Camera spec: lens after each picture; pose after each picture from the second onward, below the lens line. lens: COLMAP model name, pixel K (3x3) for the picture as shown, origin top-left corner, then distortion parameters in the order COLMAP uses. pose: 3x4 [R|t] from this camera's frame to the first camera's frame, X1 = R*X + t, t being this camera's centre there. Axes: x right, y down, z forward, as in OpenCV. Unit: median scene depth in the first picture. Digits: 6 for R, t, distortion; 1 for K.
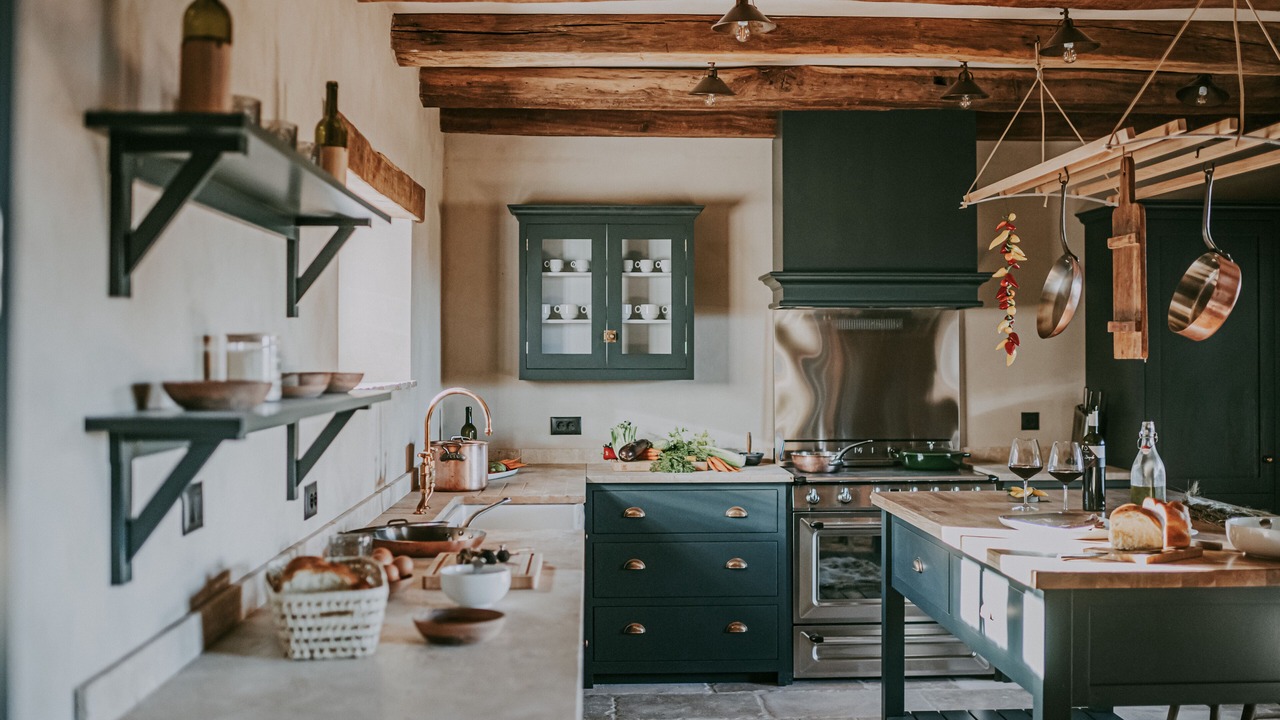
lens RADIAL K [[1664.0, 0, 640.0], [0, 1664.0, 360.0], [0, 0, 1]] dist [-0.071962, 0.043482]
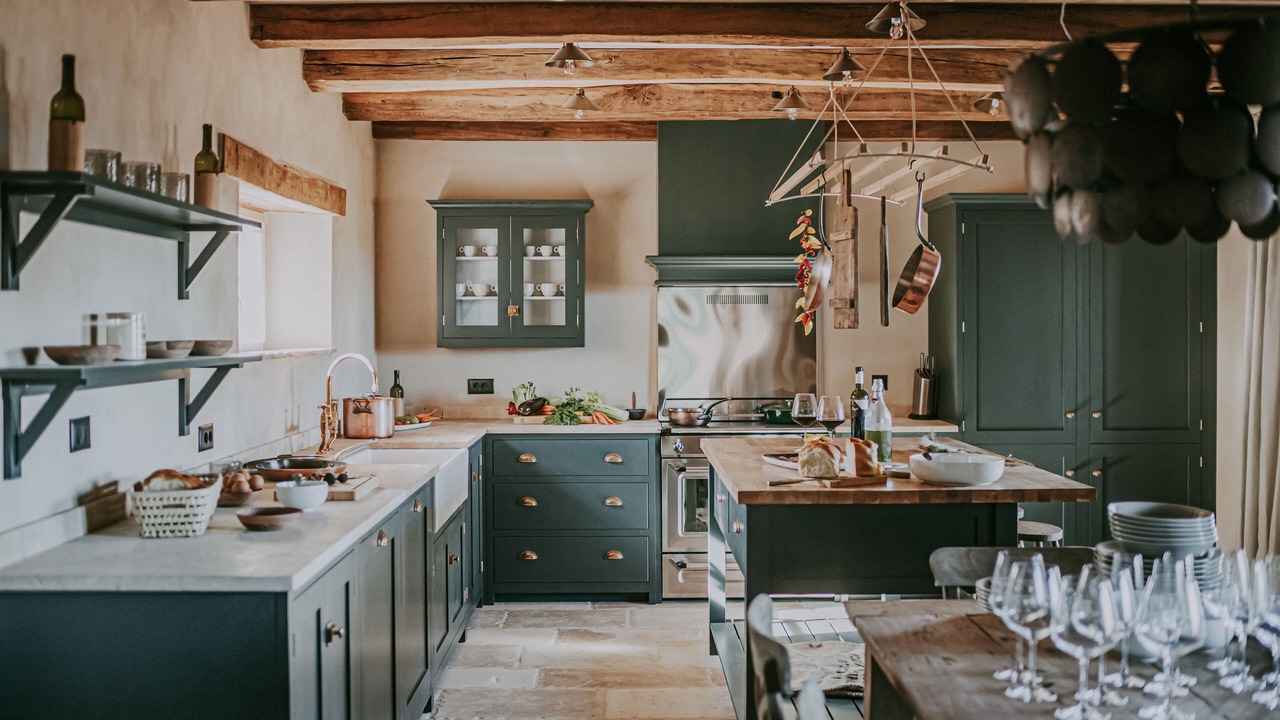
lens RADIAL K [[1664.0, 0, 640.0], [0, 1664.0, 360.0], [0, 0, 1]] dist [-0.071962, 0.043482]
pose [[0.999231, -0.001277, -0.039195, 0.133529], [0.001969, 0.999842, 0.017641, 0.000243], [0.039166, -0.017704, 0.999076, -0.203217]]
